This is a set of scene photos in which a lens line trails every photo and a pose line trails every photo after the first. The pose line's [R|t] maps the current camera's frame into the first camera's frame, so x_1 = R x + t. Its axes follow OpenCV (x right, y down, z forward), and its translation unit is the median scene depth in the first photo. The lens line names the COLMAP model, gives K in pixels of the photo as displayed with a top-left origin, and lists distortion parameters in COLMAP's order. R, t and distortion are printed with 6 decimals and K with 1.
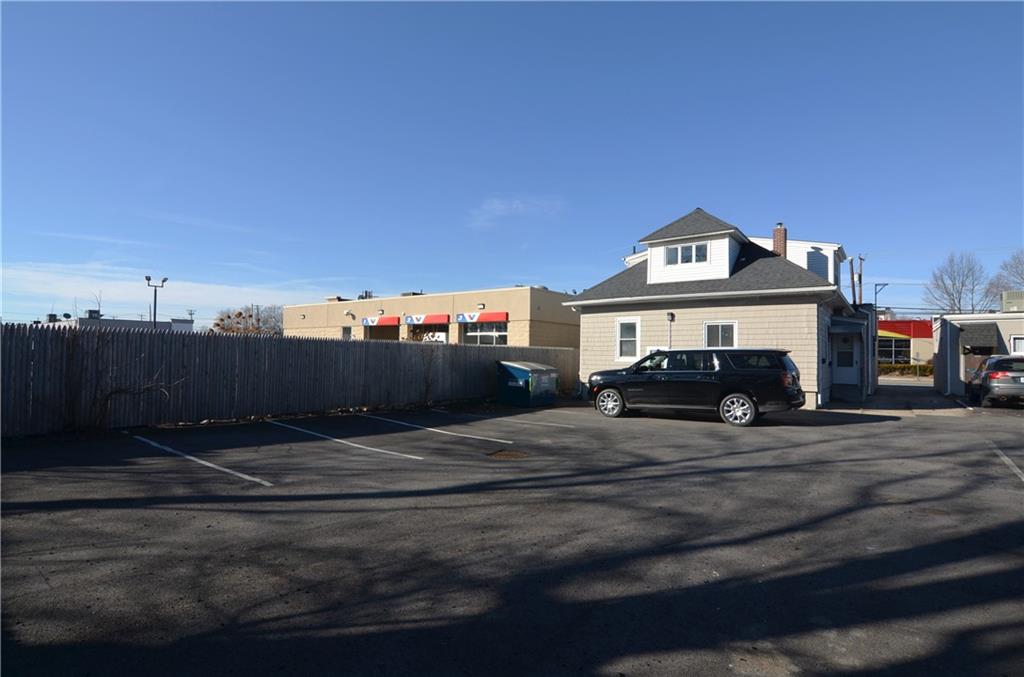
lens RADIAL K [[533.3, 0, 512.0], [0, 533.3, 338.5], [0, 0, 1]] dist [-0.000229, -0.000037]
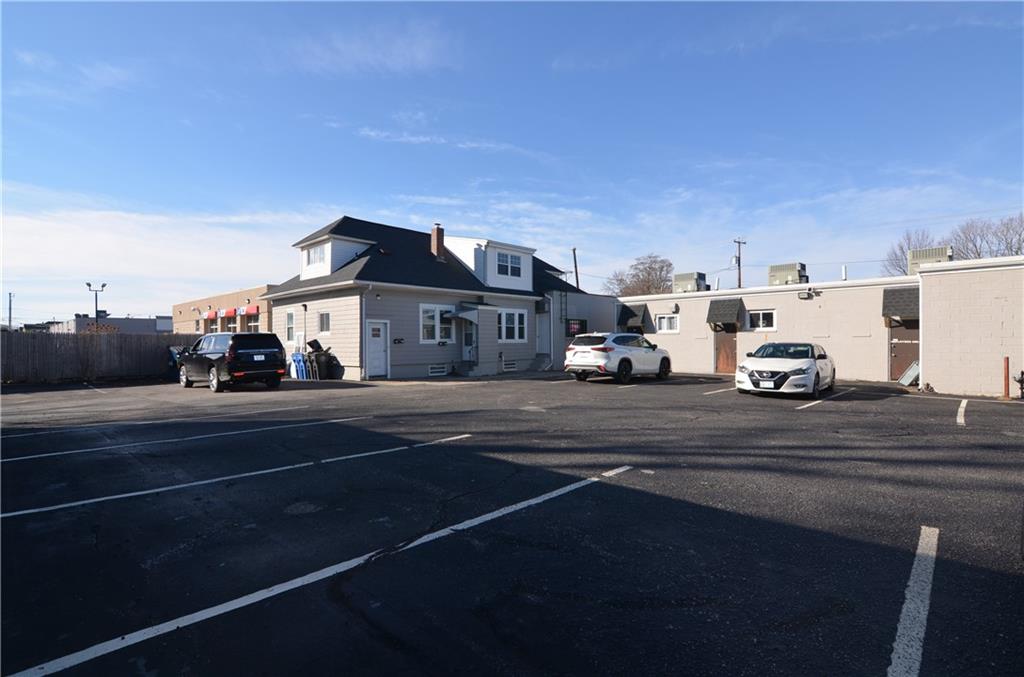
lens RADIAL K [[490.6, 0, 512.0], [0, 490.6, 338.5], [0, 0, 1]] dist [-0.000114, -0.000082]
pose [[0.994167, -0.019569, -0.106057, 0.747530], [0.022360, 0.999433, 0.025191, 0.010914], [0.105504, -0.027415, 0.994041, -0.069052]]
